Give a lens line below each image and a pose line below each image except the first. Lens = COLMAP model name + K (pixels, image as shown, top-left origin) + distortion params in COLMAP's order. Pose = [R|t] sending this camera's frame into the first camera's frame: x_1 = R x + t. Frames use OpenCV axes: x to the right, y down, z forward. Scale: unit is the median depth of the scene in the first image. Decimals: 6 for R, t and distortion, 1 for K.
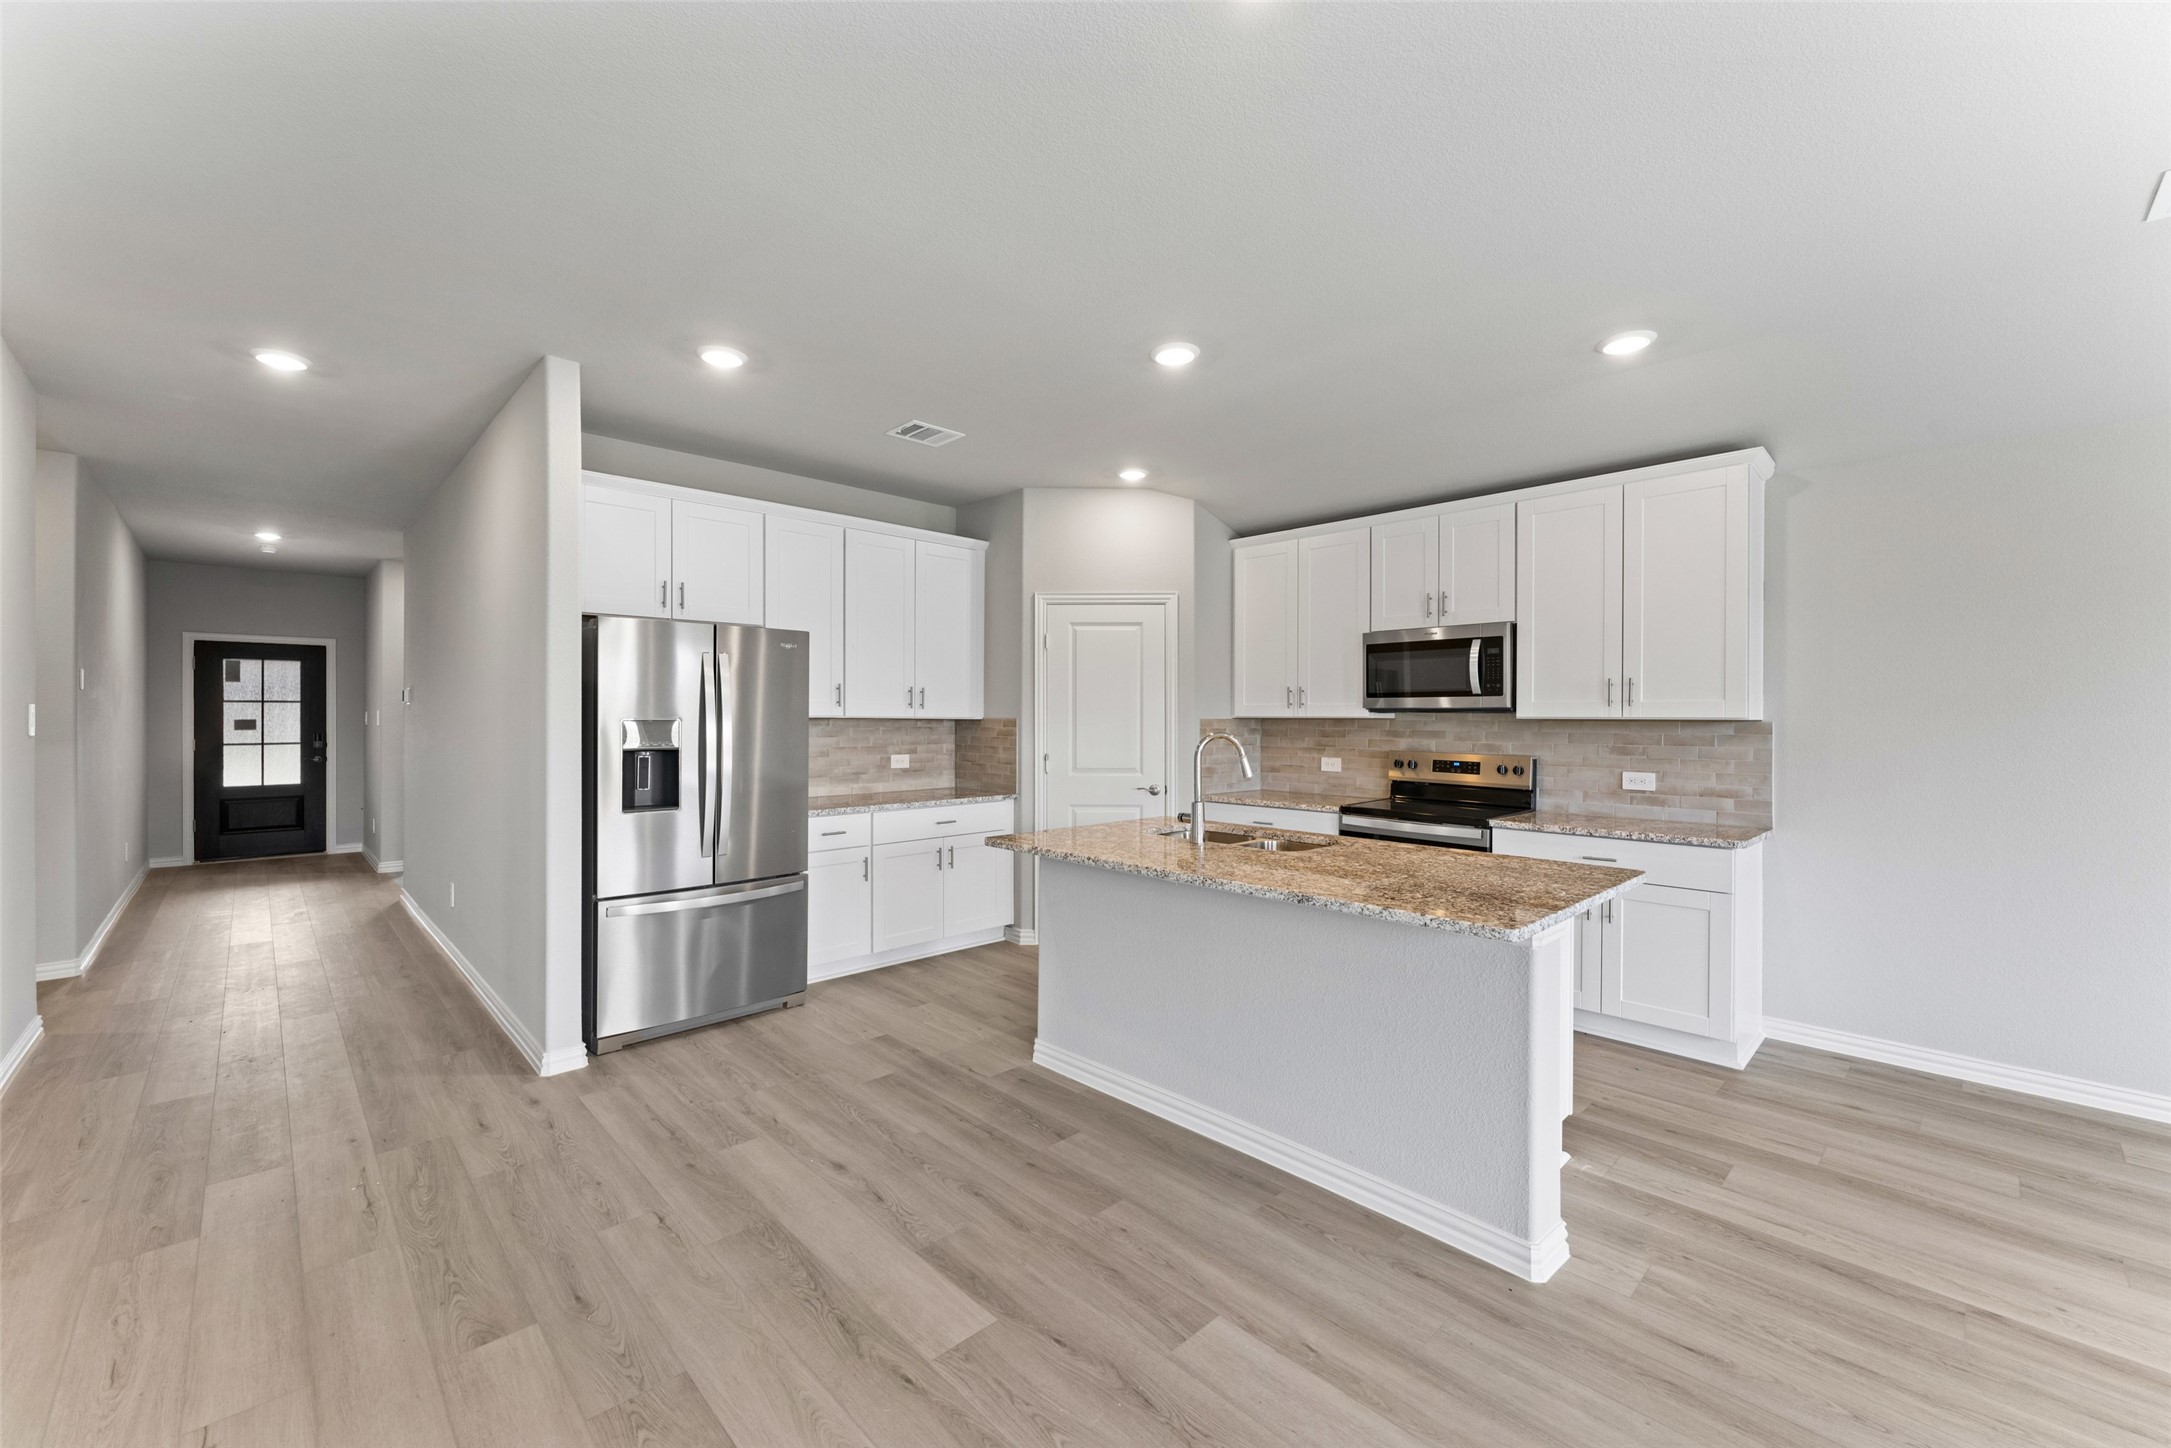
lens RADIAL K [[865.5, 0, 1077.5], [0, 865.5, 719.2], [0, 0, 1]] dist [-0.000461, 0.000113]
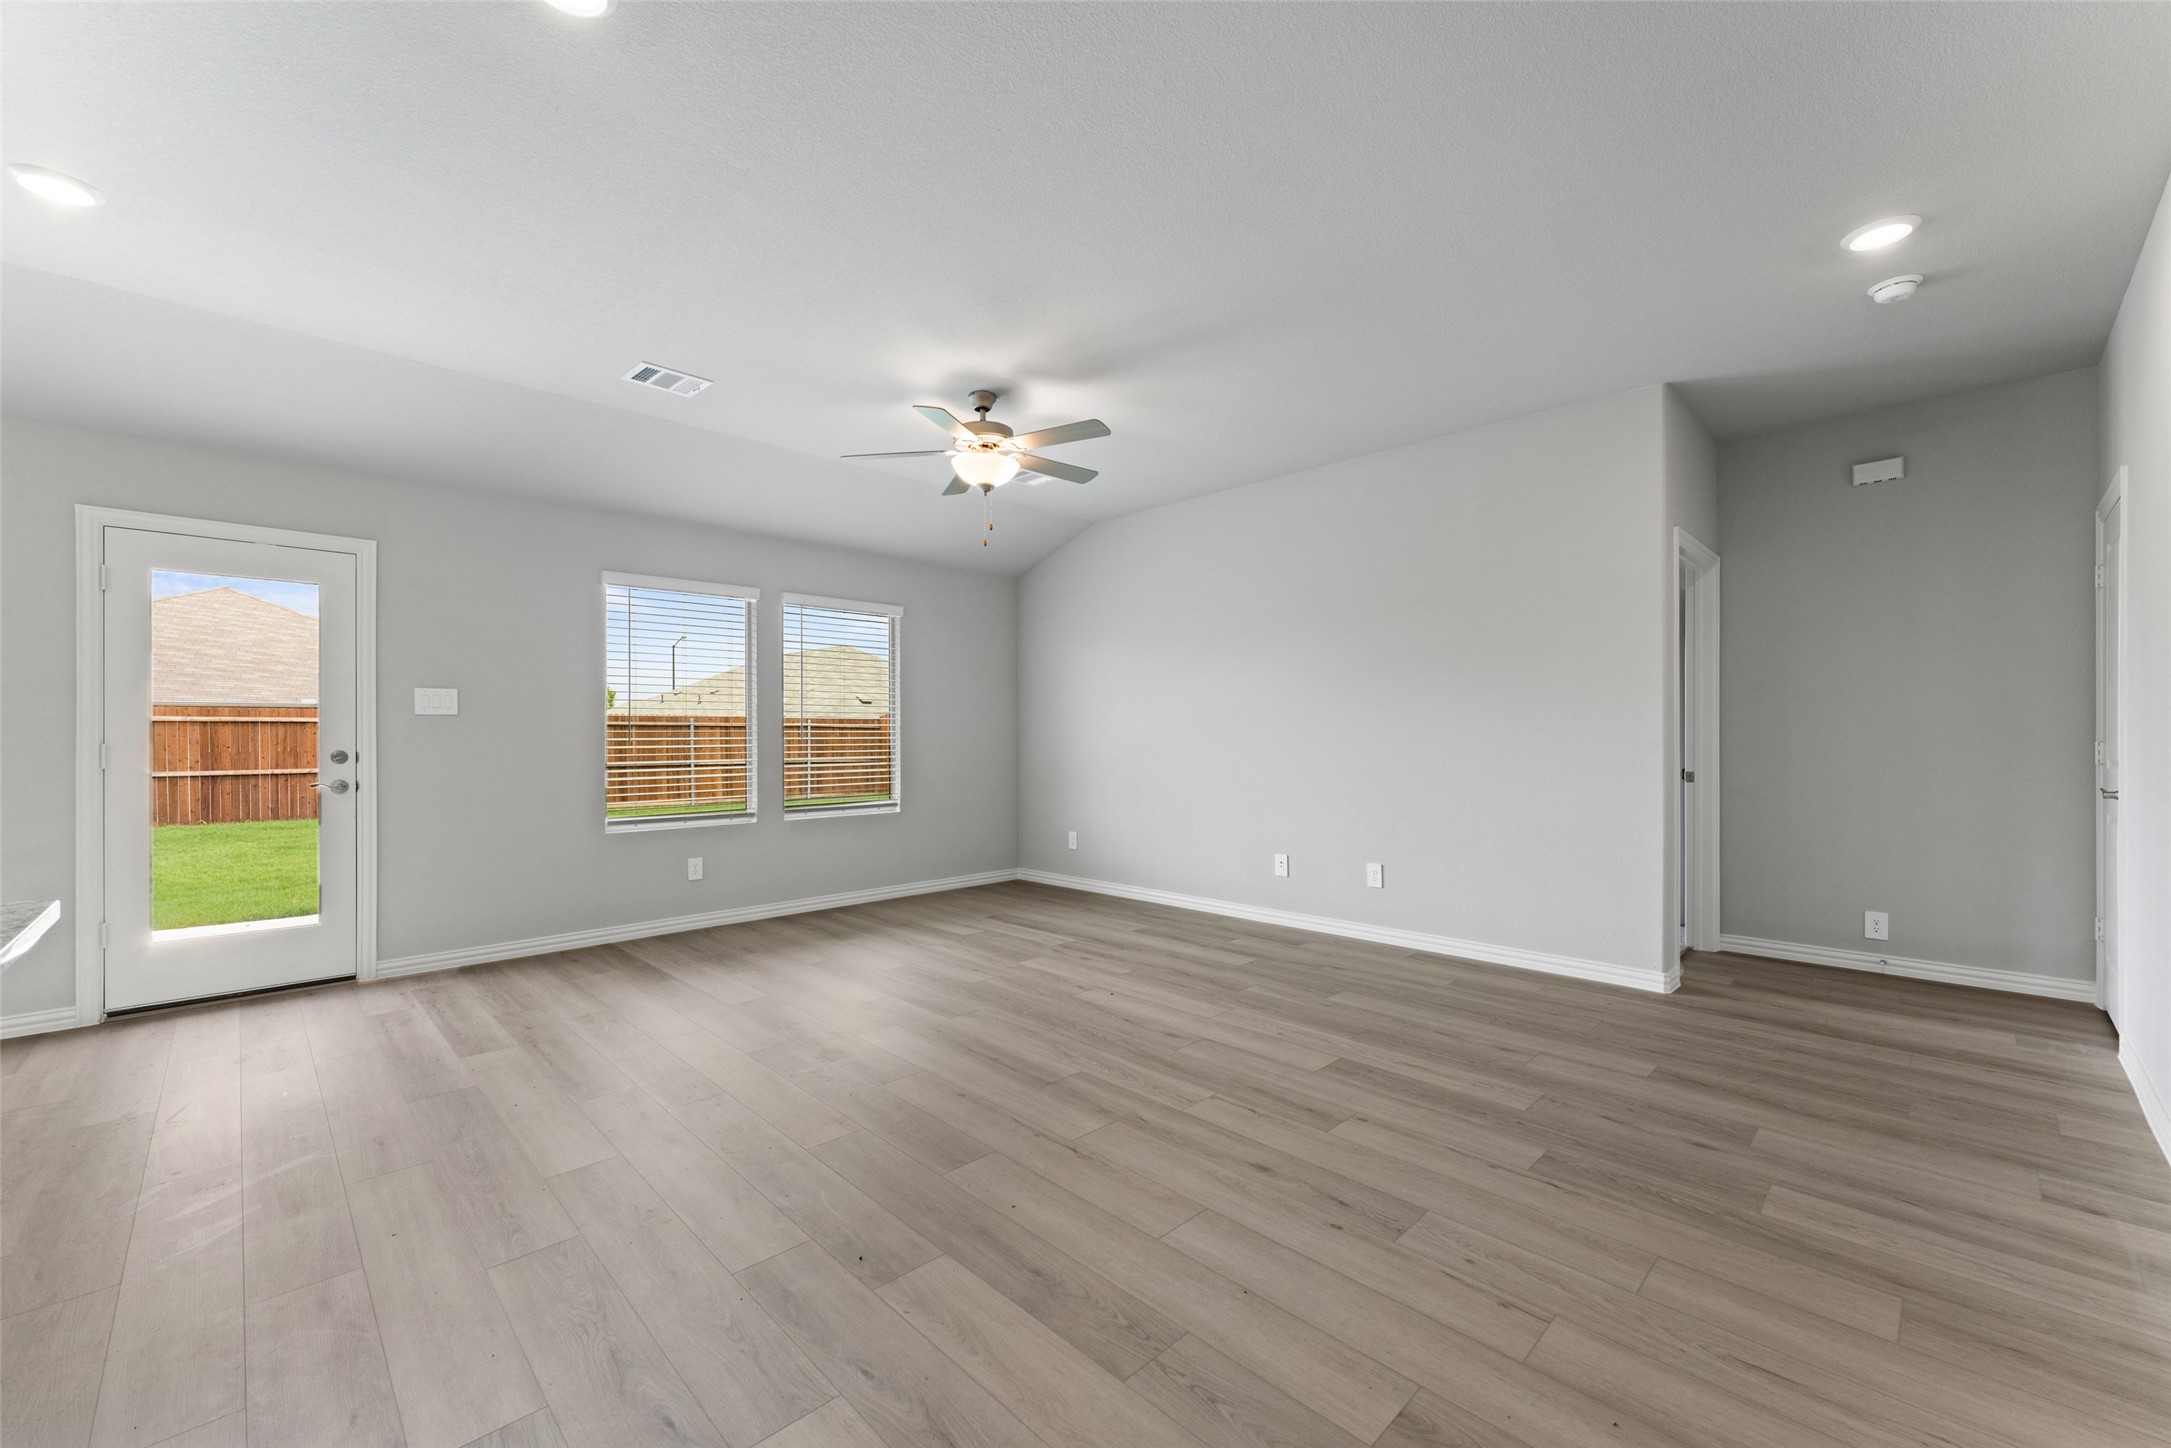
lens RADIAL K [[865.5, 0, 1076.0], [0, 865.5, 729.9], [0, 0, 1]] dist [-0.000461, 0.000113]
pose [[-0.999922, -0.000649, -0.012473, -0.144366], [-0.000609, 0.999995, -0.003206, 0.037428], [0.012475, -0.003199, -0.999917, 0.682979]]
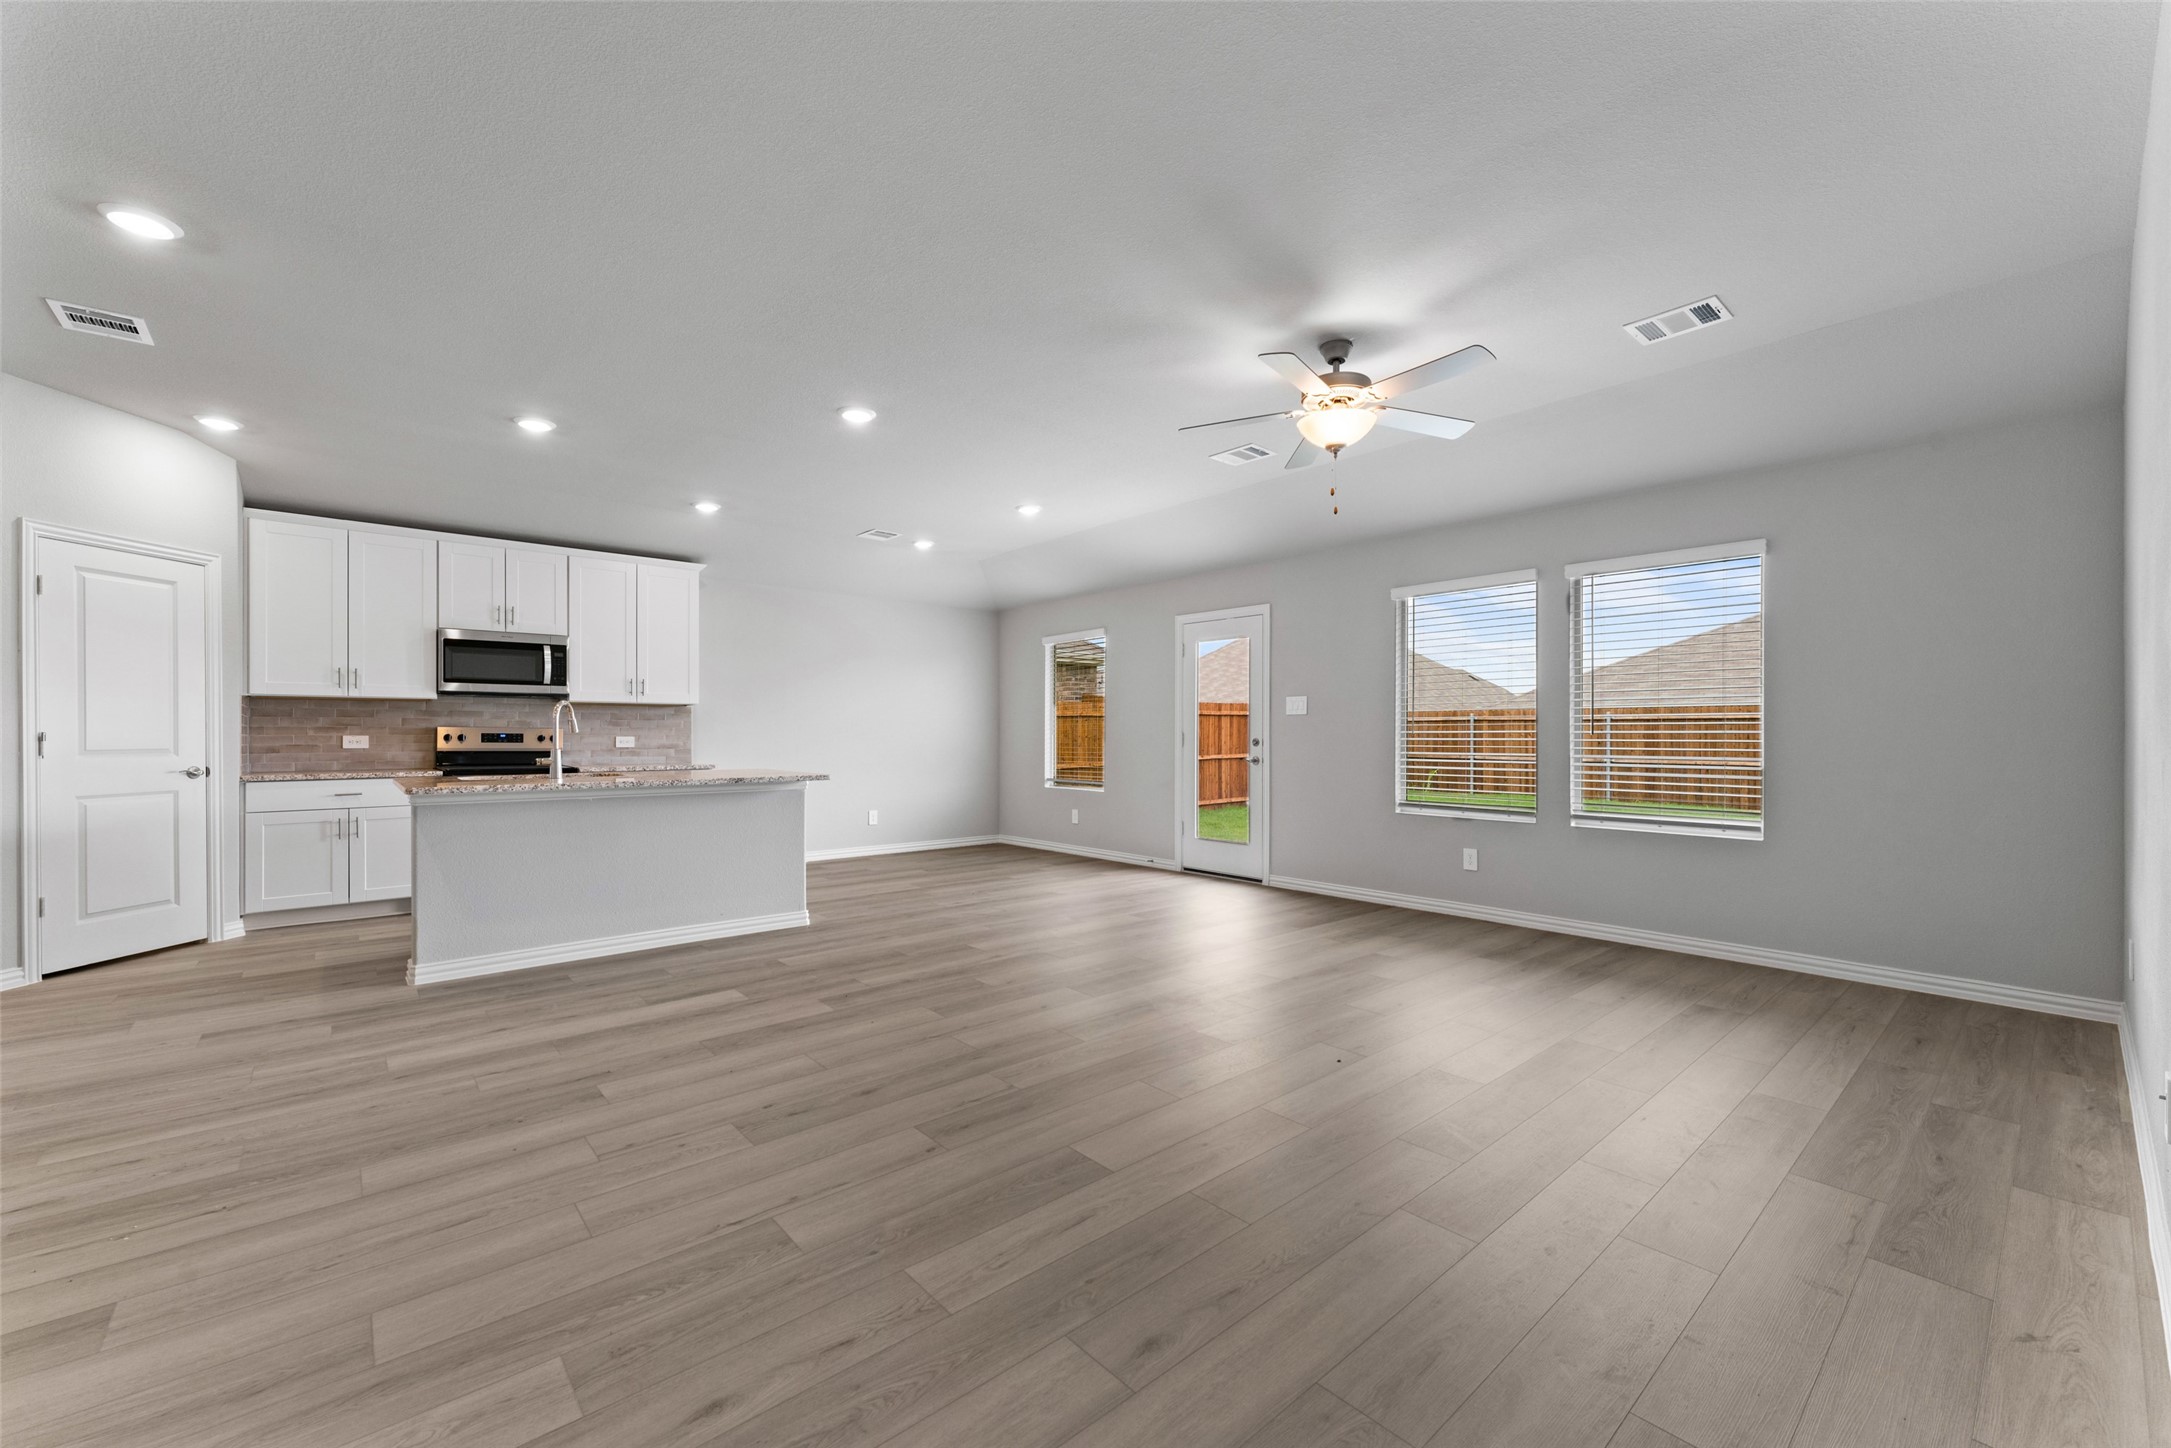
lens RADIAL K [[865.5, 0, 1077.6], [0, 865.5, 729.6], [0, 0, 1]] dist [-0.000461, 0.000113]
pose [[0.047848, 0.000723, 0.998854, -0.801011], [0.001503, 0.999999, -0.000796, 0.042391], [-0.998853, 0.001539, 0.047847, 0.050004]]
